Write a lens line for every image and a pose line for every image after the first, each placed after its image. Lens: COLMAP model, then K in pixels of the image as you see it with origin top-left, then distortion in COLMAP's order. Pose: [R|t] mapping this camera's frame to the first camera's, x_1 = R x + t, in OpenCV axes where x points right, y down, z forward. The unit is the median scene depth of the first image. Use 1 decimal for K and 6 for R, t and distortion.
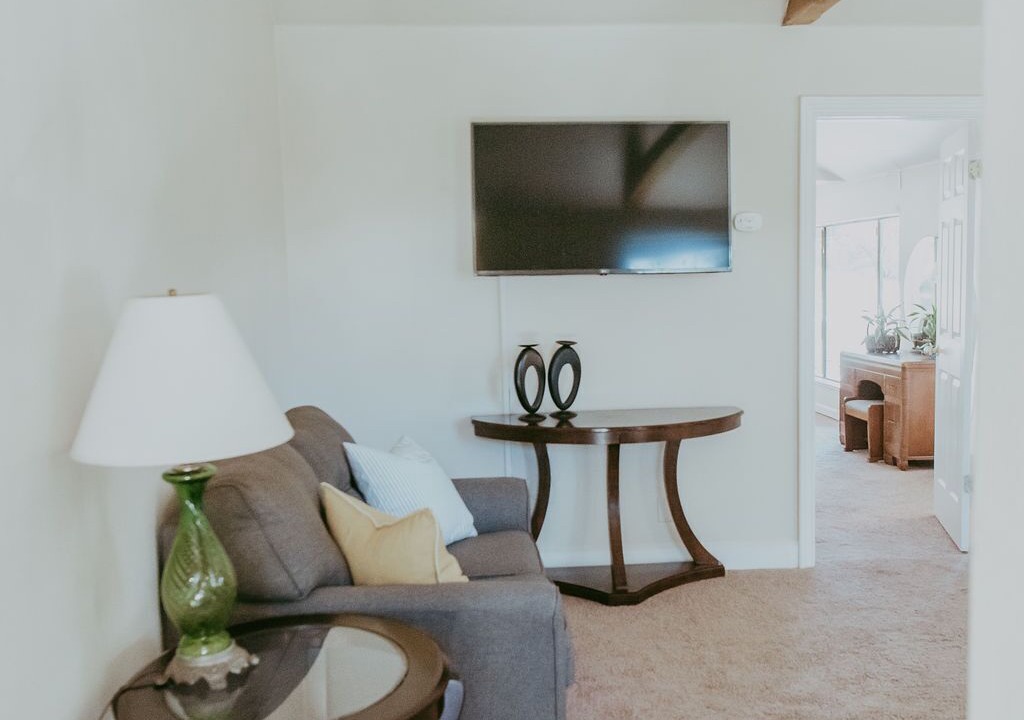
lens RADIAL K [[971.5, 0, 512.0], [0, 971.5, 360.0], [0, 0, 1]] dist [0.009668, 0.002069]
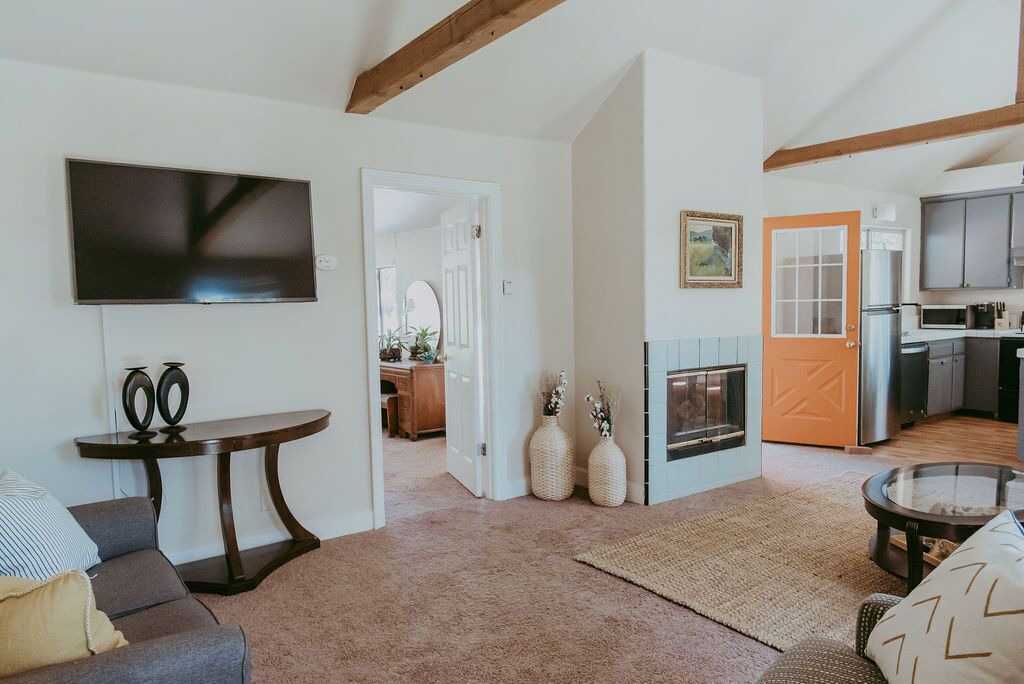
lens RADIAL K [[689.4, 0, 501.9], [0, 689.4, 349.2], [0, 0, 1]] dist [0.004495, -0.000611]
pose [[0.852650, -0.032658, 0.521462, -0.034451], [0.046477, 0.998829, -0.013442, -0.007024], [-0.520412, 0.035697, 0.853169, 0.124022]]
